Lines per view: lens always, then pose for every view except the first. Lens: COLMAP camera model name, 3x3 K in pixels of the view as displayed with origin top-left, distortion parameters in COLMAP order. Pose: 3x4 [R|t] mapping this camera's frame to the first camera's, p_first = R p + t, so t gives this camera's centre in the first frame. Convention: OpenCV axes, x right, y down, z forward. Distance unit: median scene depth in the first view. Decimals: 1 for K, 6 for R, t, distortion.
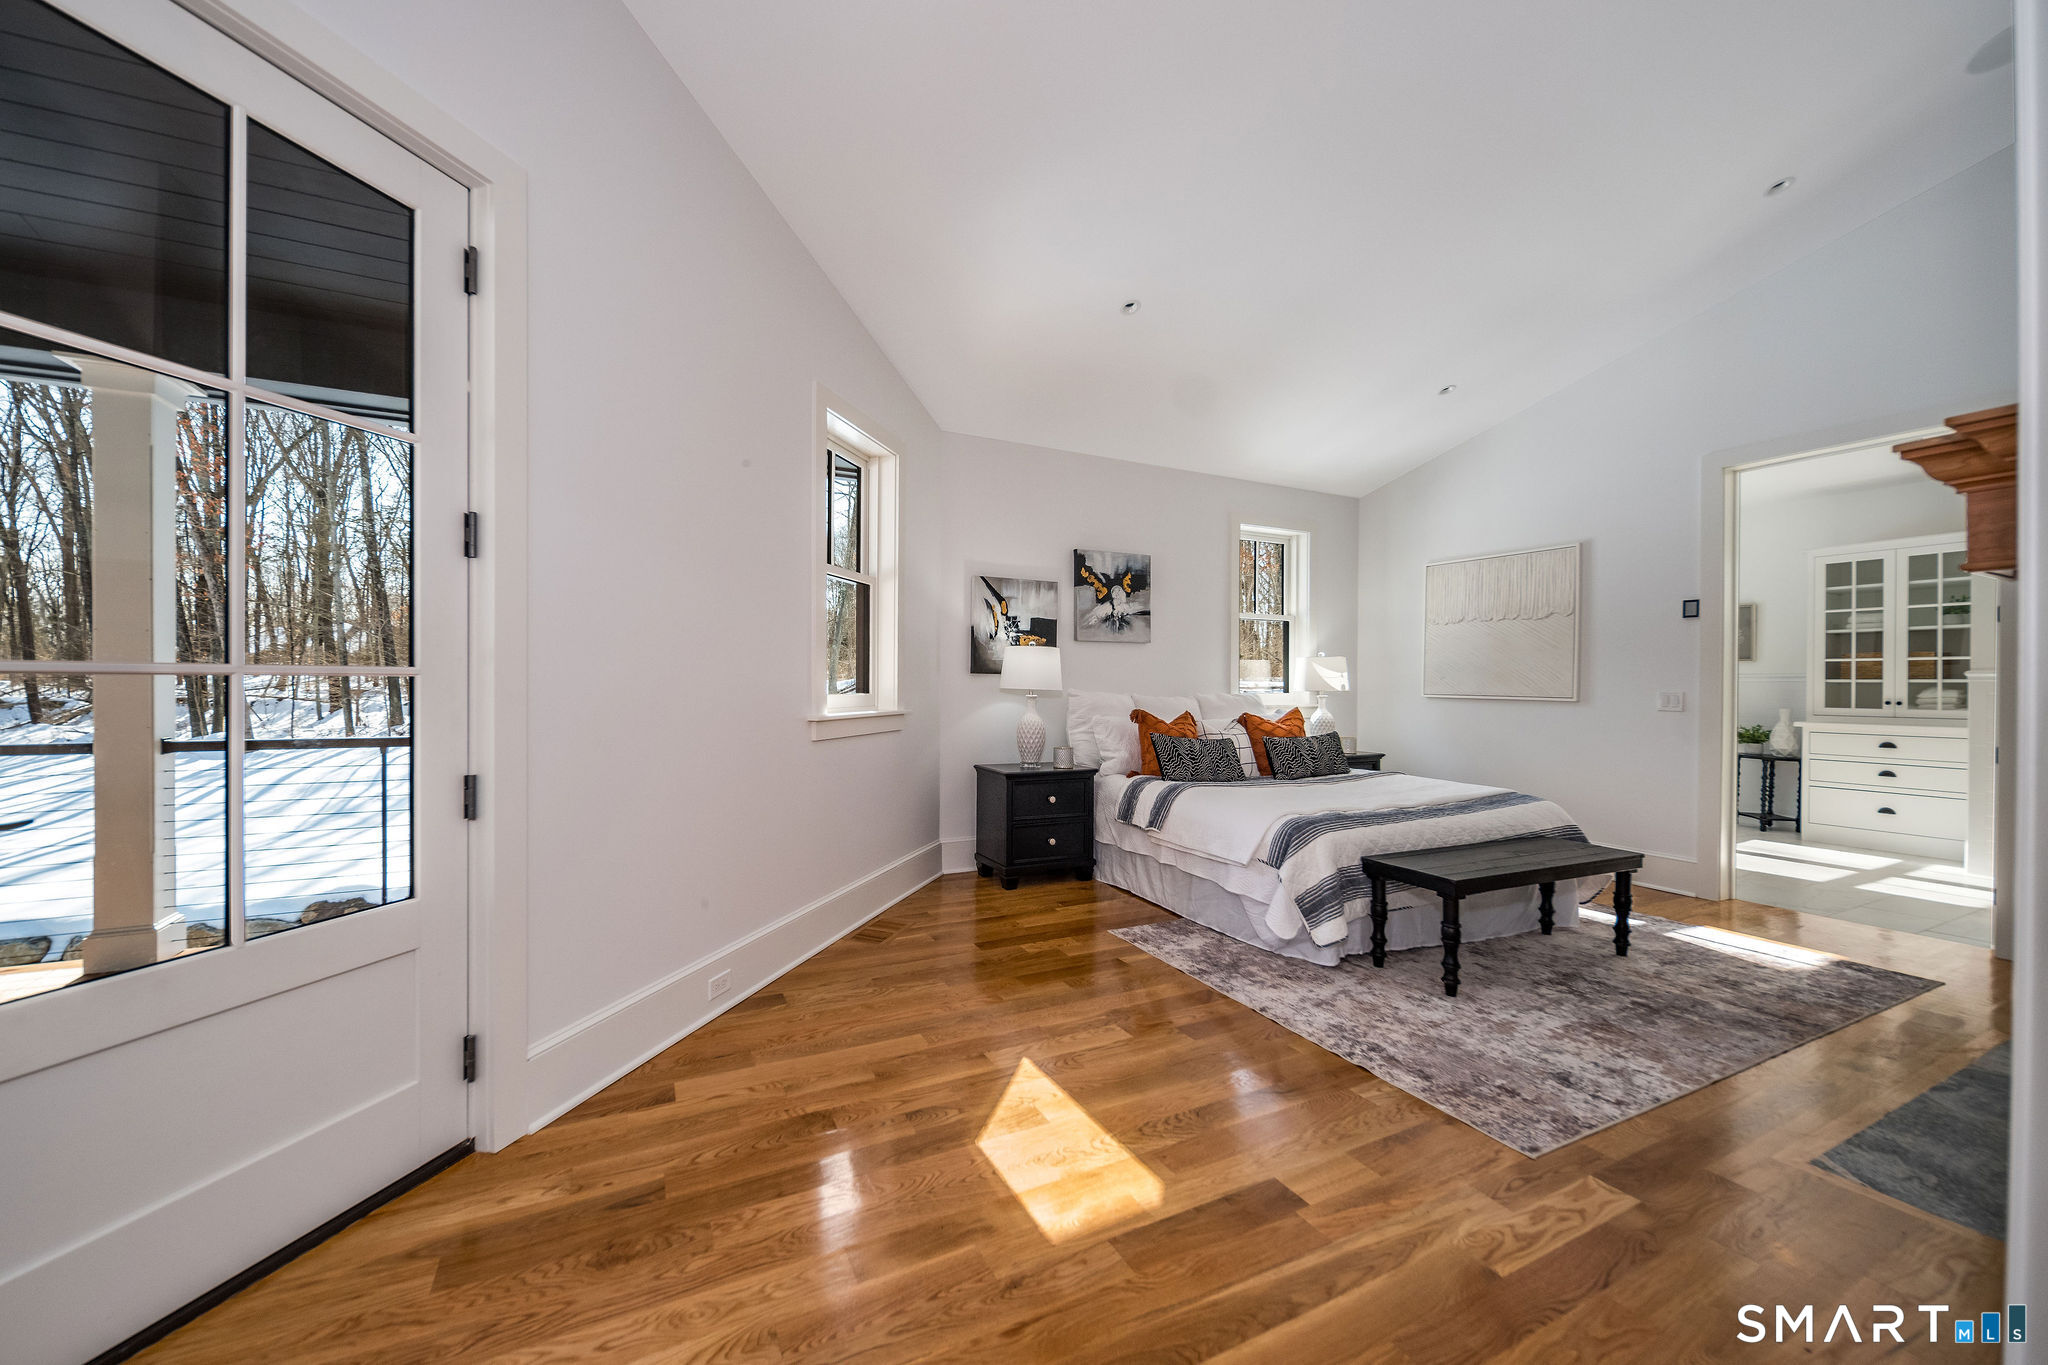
lens RADIAL K [[796.6, 0, 1002.7], [0, 796.6, 677.5], [0, 0, 1]] dist [-0.003846, -0.000608]
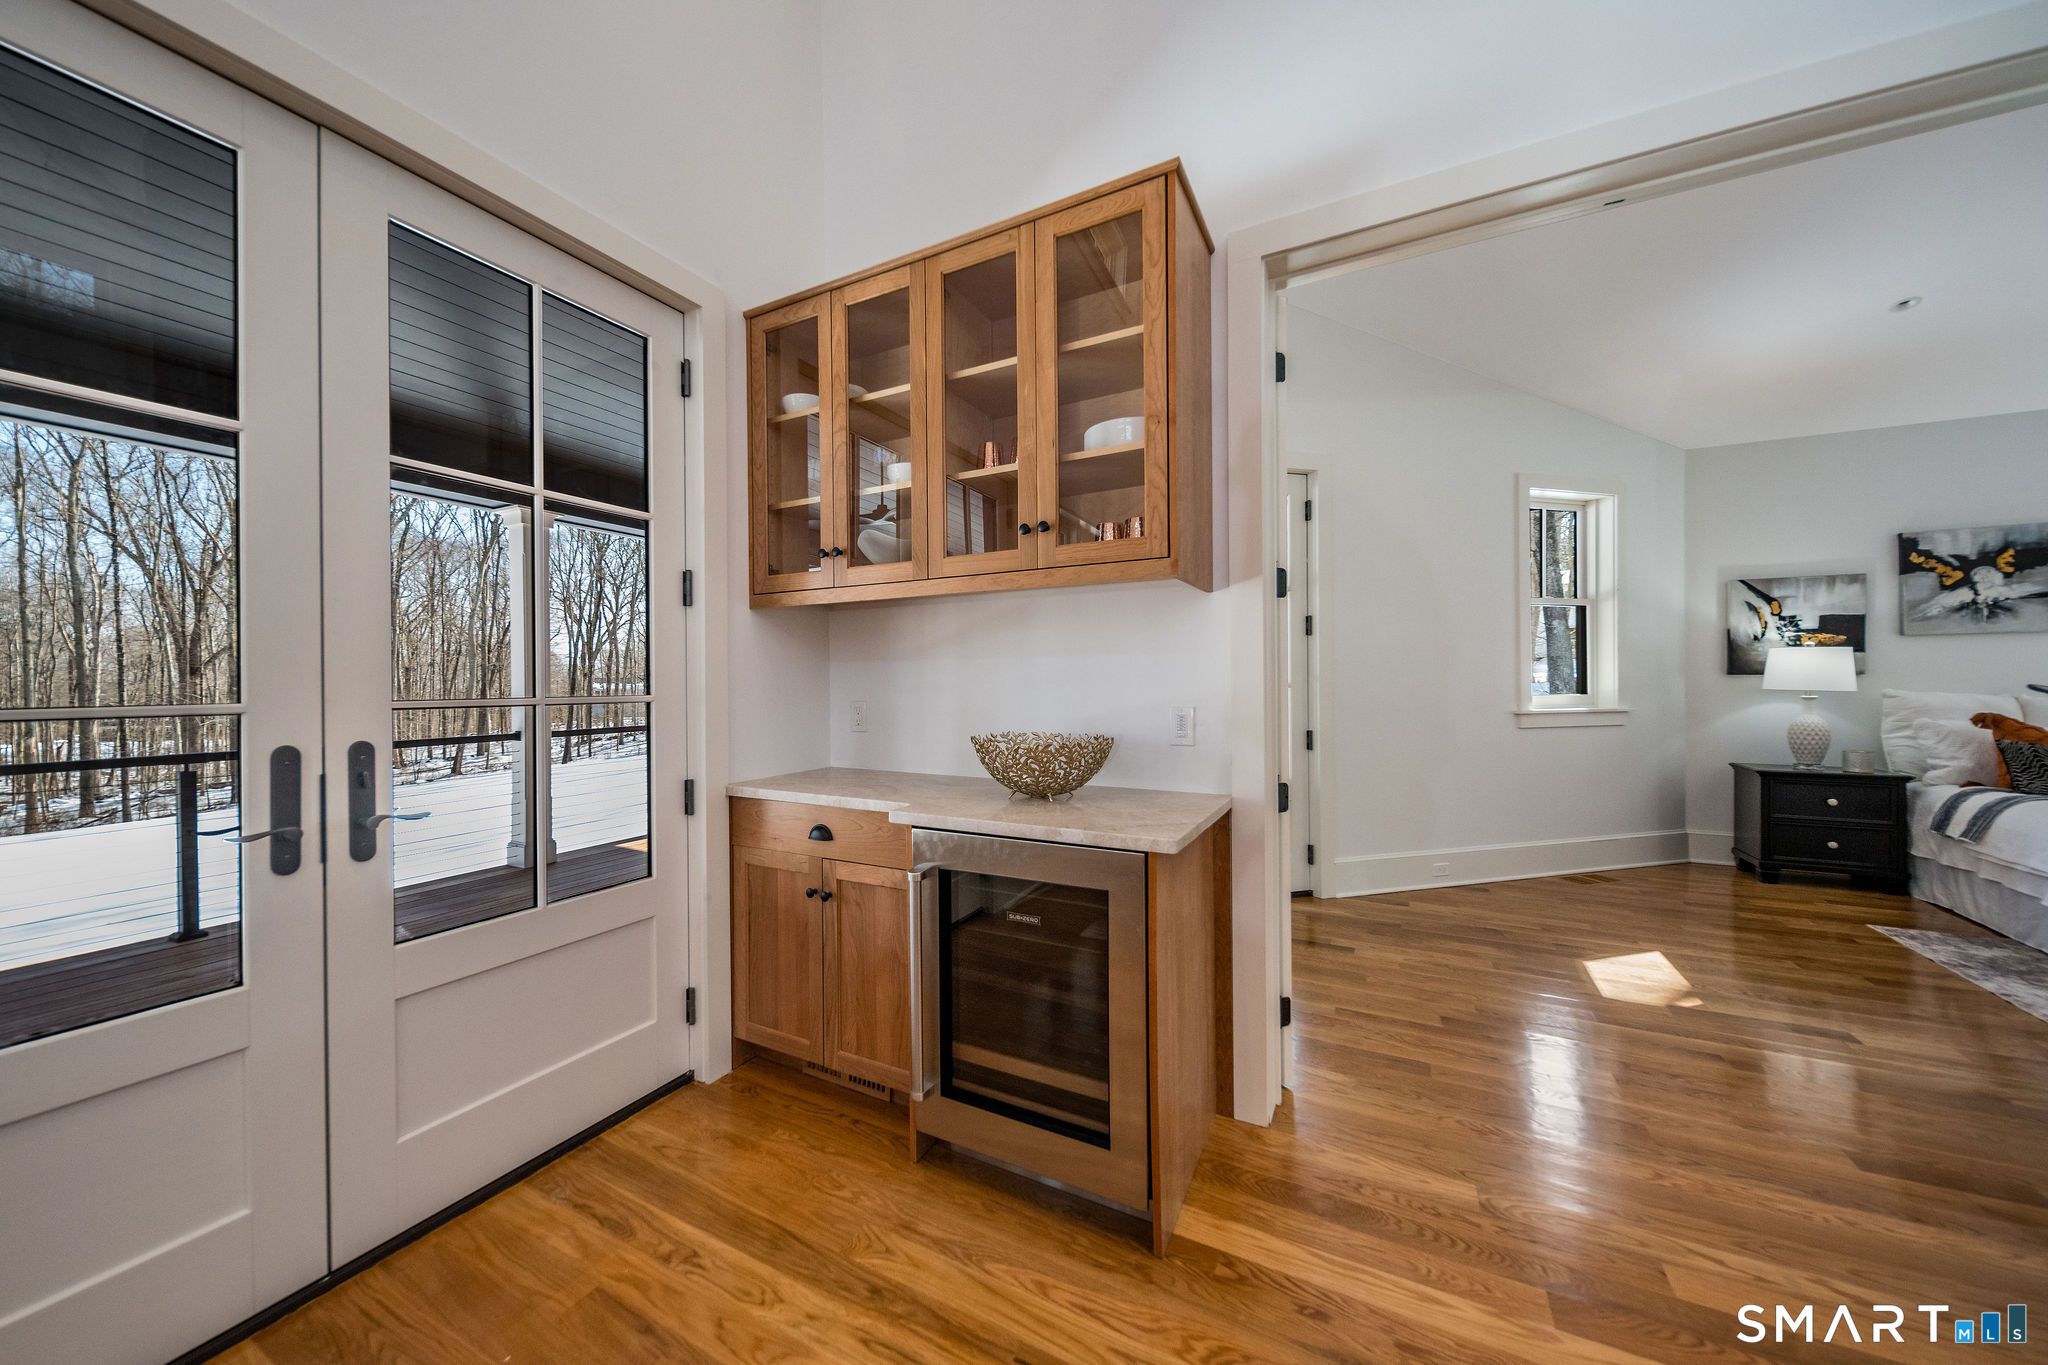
lens RADIAL K [[728.5, 0, 963.3], [0, 728.5, 684.6], [0, 0, 1]] dist [-0.010349, -0.000322]
pose [[0.562908, -0.007539, -0.826485, 0.187091], [0.014998, 0.999887, 0.001094, -0.008758], [0.826383, -0.013011, 0.562958, -0.376589]]
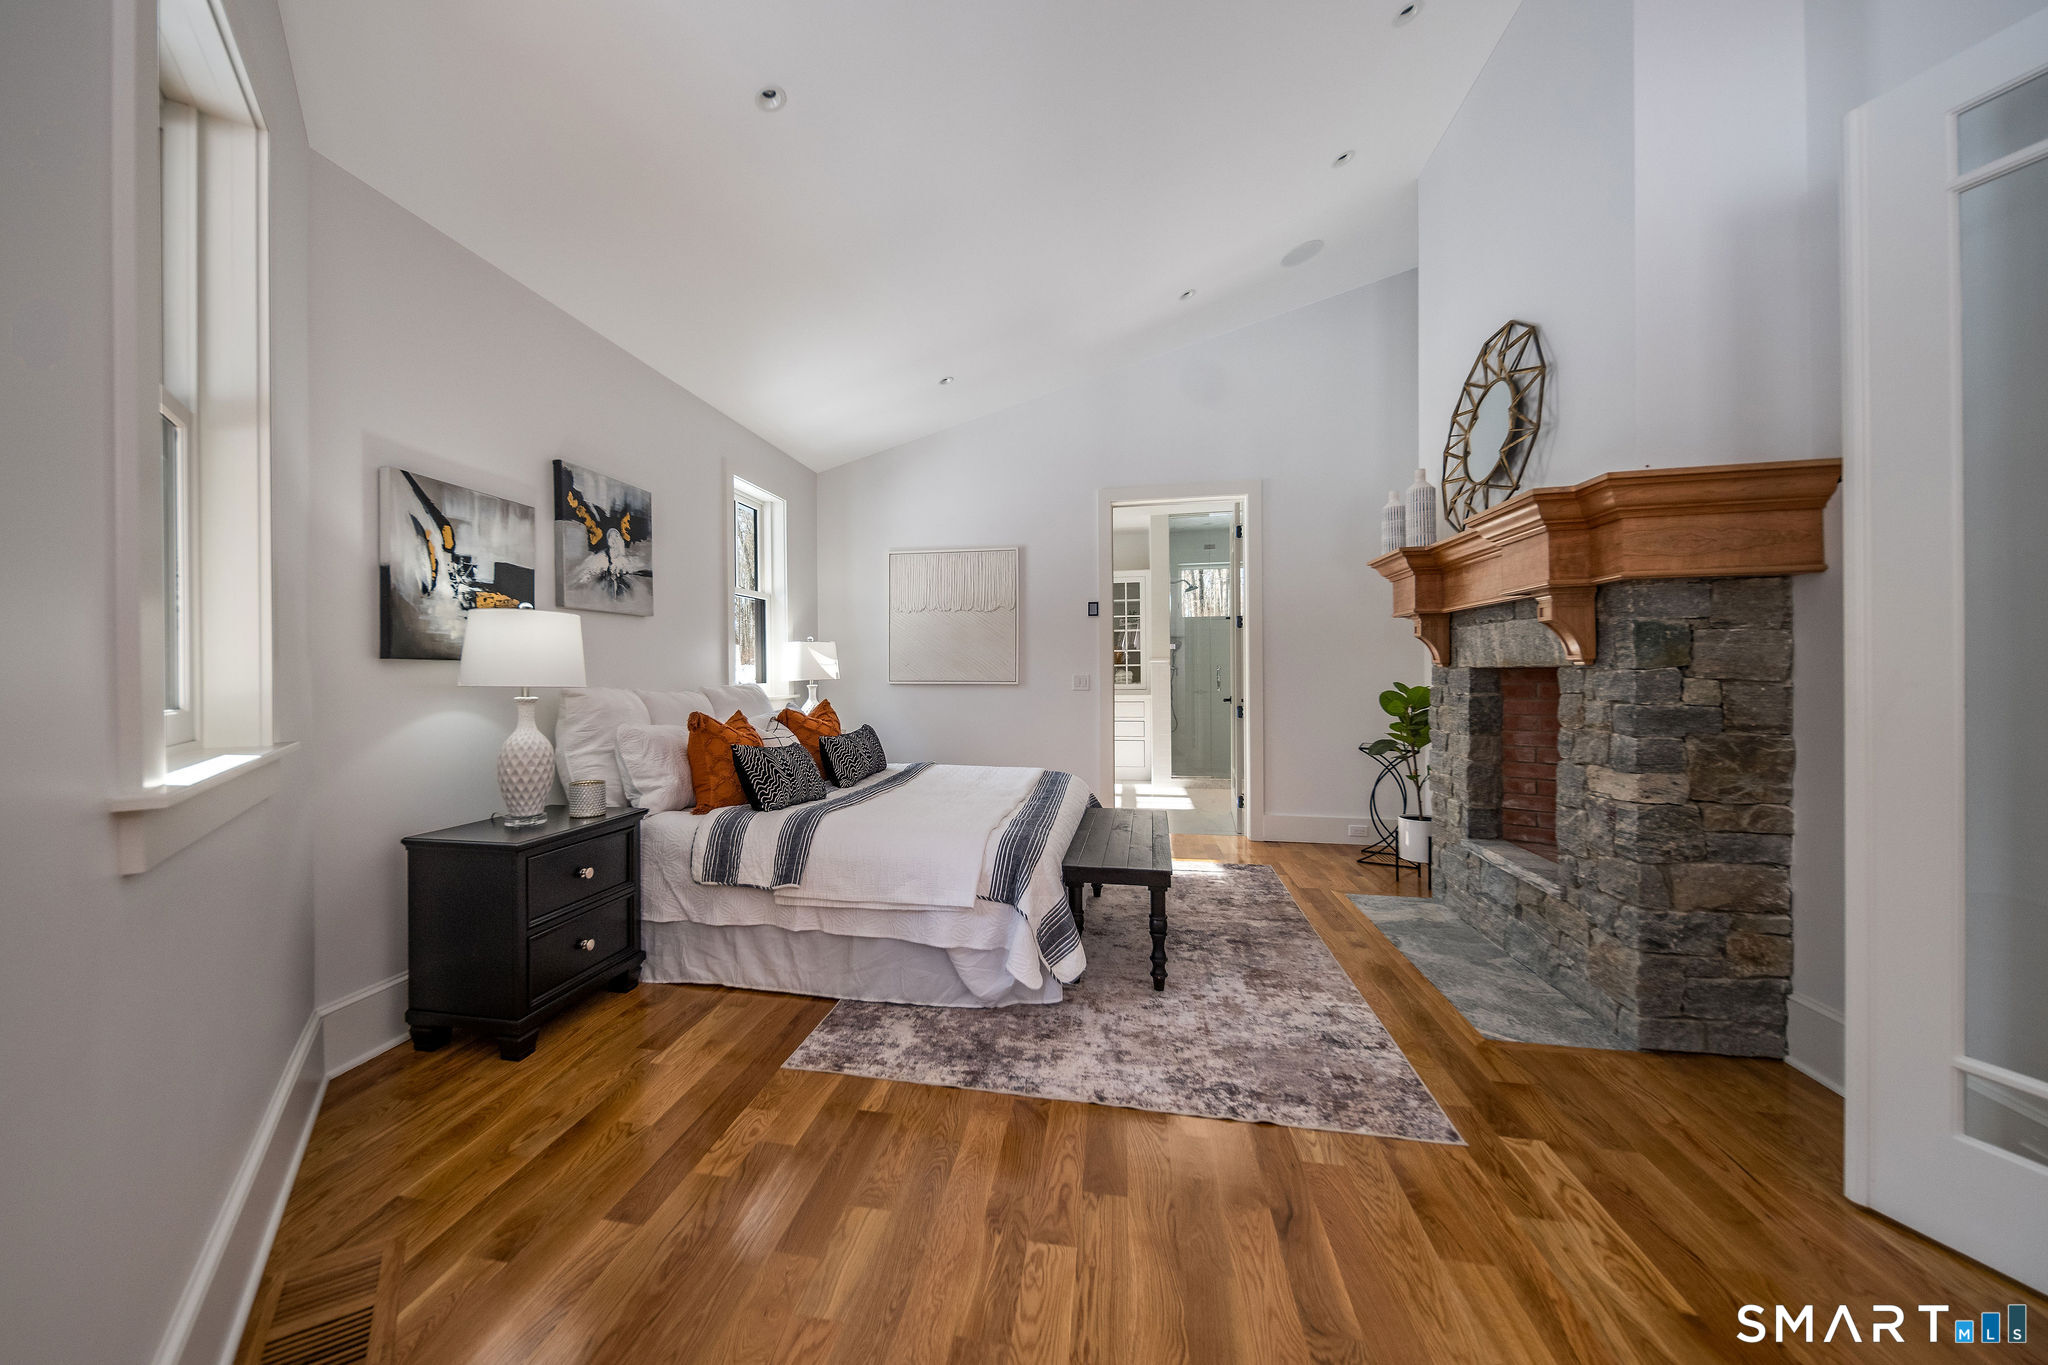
lens RADIAL K [[758.5, 0, 1013.4], [0, 758.5, 669.4], [0, 0, 1]] dist [0.000682, 0.000381]
pose [[0.597162, -0.009109, 0.802069, -0.200356], [0.005456, 0.999959, 0.007294, 0.000449], [-0.802102, 0.000021, 0.597187, 0.417461]]
